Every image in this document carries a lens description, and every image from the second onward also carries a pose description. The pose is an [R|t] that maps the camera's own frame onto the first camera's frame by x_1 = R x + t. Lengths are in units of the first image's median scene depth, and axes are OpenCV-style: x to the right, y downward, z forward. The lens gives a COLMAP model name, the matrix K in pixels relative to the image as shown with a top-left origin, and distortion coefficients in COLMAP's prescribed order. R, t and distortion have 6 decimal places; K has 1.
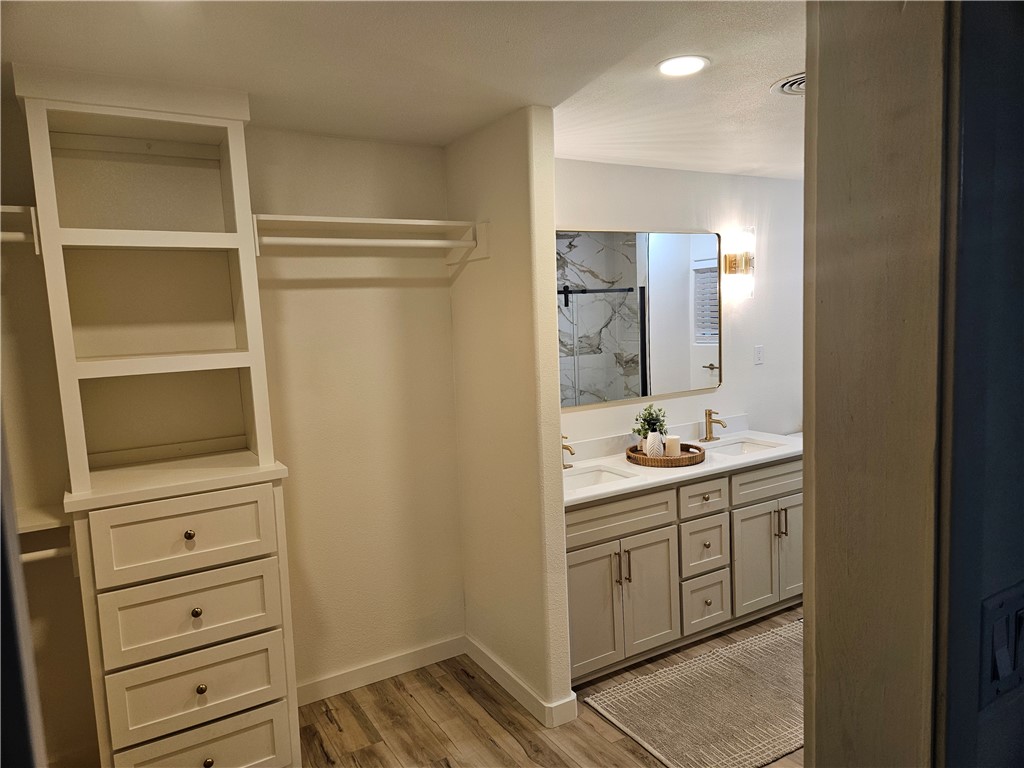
lens RADIAL K [[678.2, 0, 513.8], [0, 678.2, 388.9], [0, 0, 1]] dist [0.071589, -0.066266]
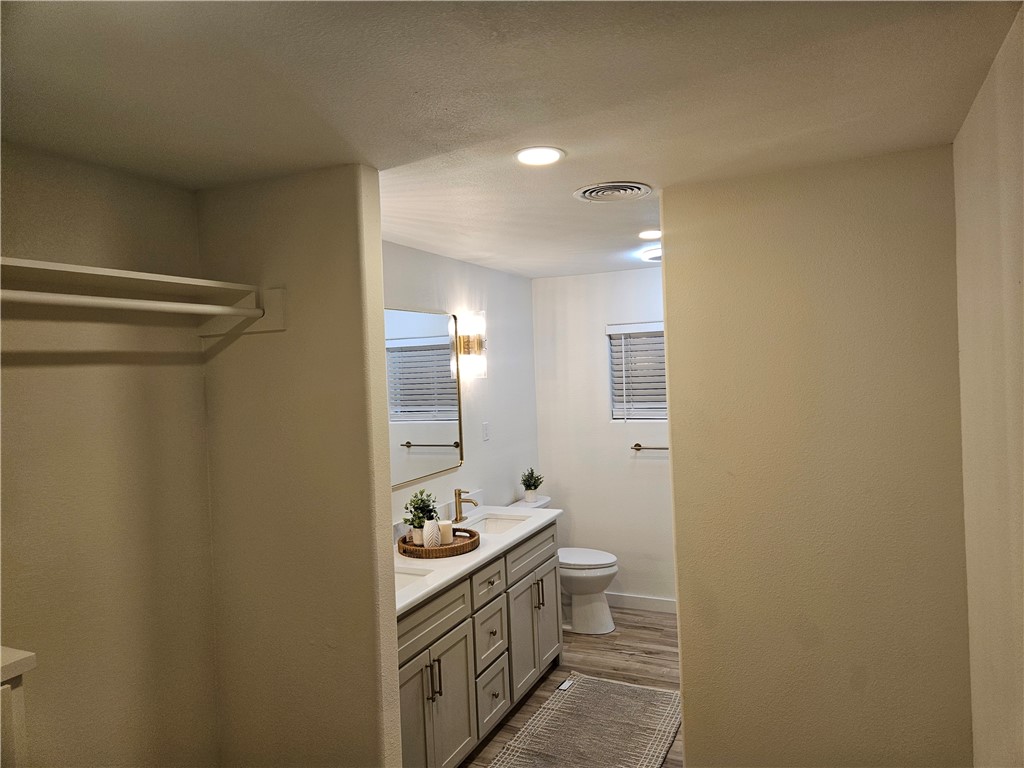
lens RADIAL K [[678.2, 0, 512.4], [0, 678.2, 381.6], [0, 0, 1]] dist [0.071589, -0.066266]
pose [[0.819576, -0.003592, 0.572960, -0.249279], [0.071119, 0.992885, -0.095506, -0.029230], [-0.568540, 0.119023, 0.814000, 0.158829]]
